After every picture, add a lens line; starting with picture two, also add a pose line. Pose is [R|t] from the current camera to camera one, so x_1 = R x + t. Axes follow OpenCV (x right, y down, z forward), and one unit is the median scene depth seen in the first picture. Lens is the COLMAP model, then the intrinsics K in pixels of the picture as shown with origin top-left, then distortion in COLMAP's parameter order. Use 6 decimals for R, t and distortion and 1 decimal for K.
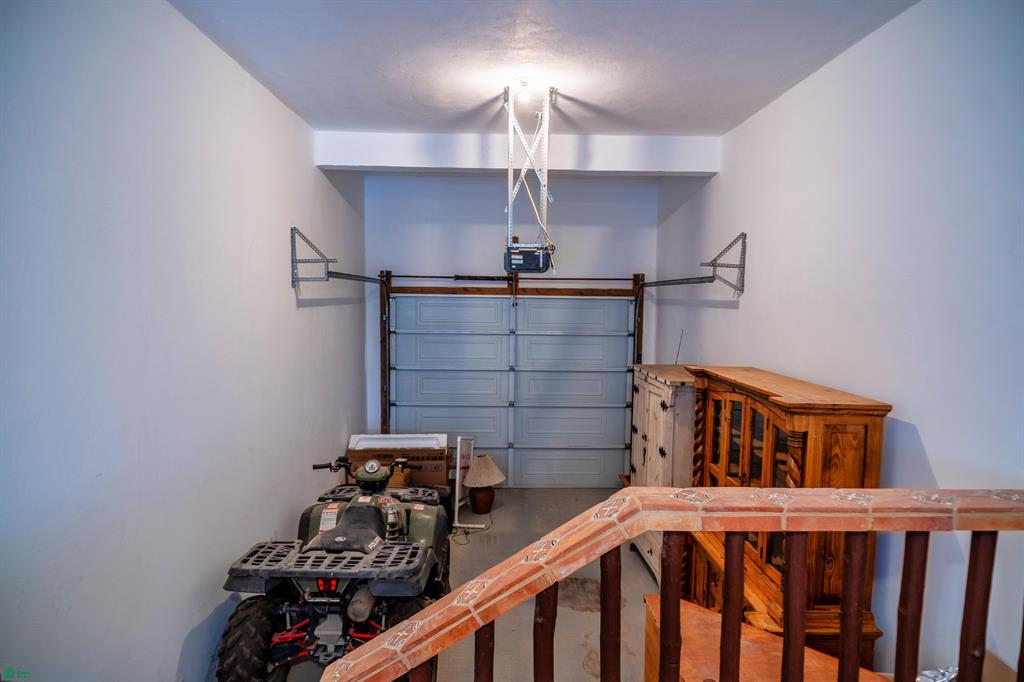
lens RADIAL K [[584.0, 0, 494.7], [0, 584.0, 372.0], [0, 0, 1]] dist [-0.007893, 0.000362]
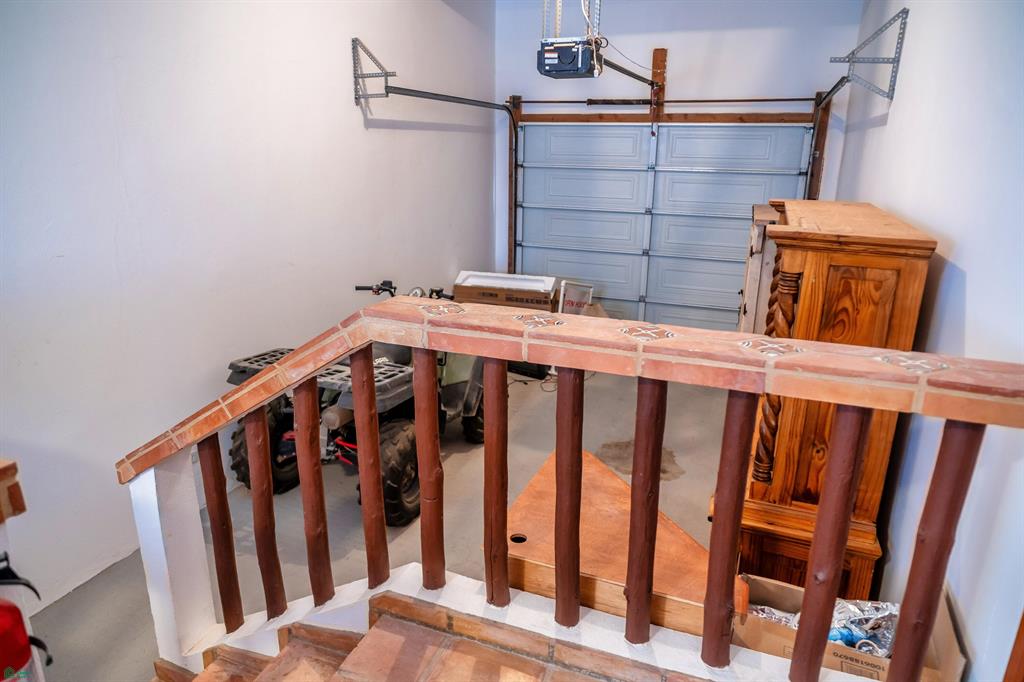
lens RADIAL K [[606.7, 0, 510.6], [0, 606.7, 341.4], [0, 0, 1]] dist [-0.001383, 0.002035]
pose [[0.932148, 0.112284, -0.344227, 0.286624], [-0.047474, 0.980394, 0.191240, 0.035912], [0.358951, -0.161922, 0.919203, 0.099446]]
